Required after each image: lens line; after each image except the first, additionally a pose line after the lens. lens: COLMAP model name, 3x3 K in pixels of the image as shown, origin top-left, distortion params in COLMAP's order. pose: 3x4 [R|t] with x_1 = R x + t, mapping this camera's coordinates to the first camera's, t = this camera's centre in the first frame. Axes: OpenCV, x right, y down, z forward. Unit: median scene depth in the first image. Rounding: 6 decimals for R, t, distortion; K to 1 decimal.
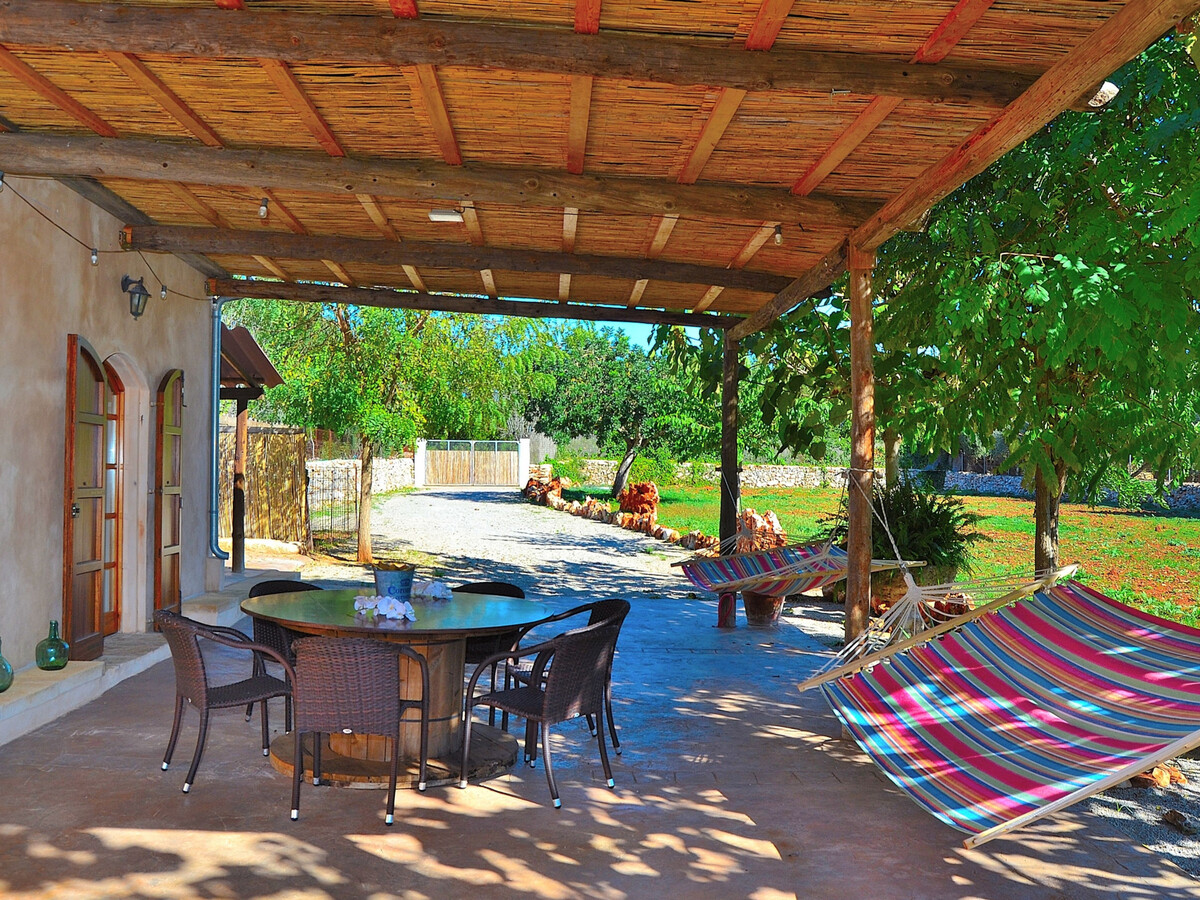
lens RADIAL K [[1133.8, 0, 600.0], [0, 1133.8, 450.0], [0, 0, 1]] dist [-0.075682, 0.009215]
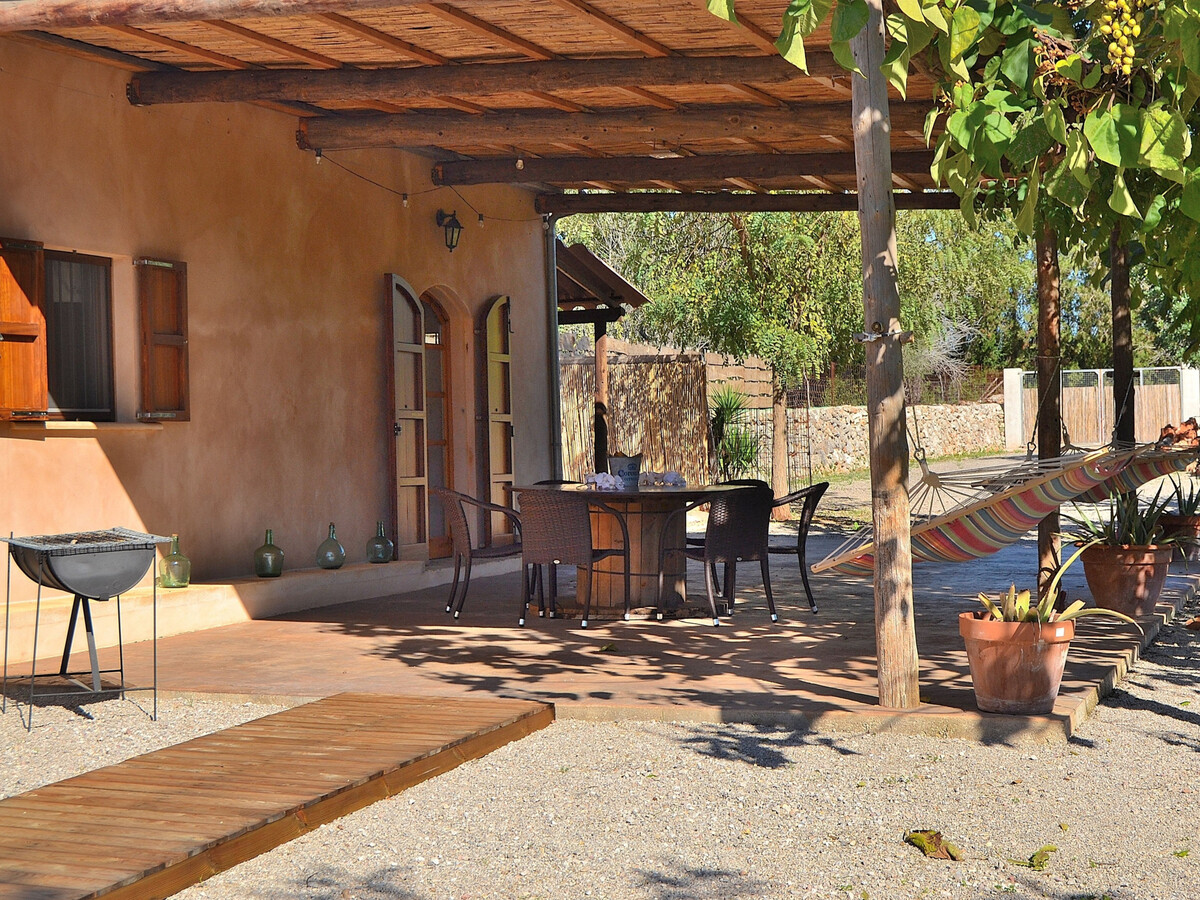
lens RADIAL K [[2309.3, 0, 600.0], [0, 2309.3, 450.0], [0, 0, 1]] dist [0.023651, 0.084019]
pose [[0.916013, -0.033283, -0.399766, 0.619778], [0.040239, 0.999149, 0.009016, 0.059363], [0.399125, -0.024345, 0.916573, -1.010718]]
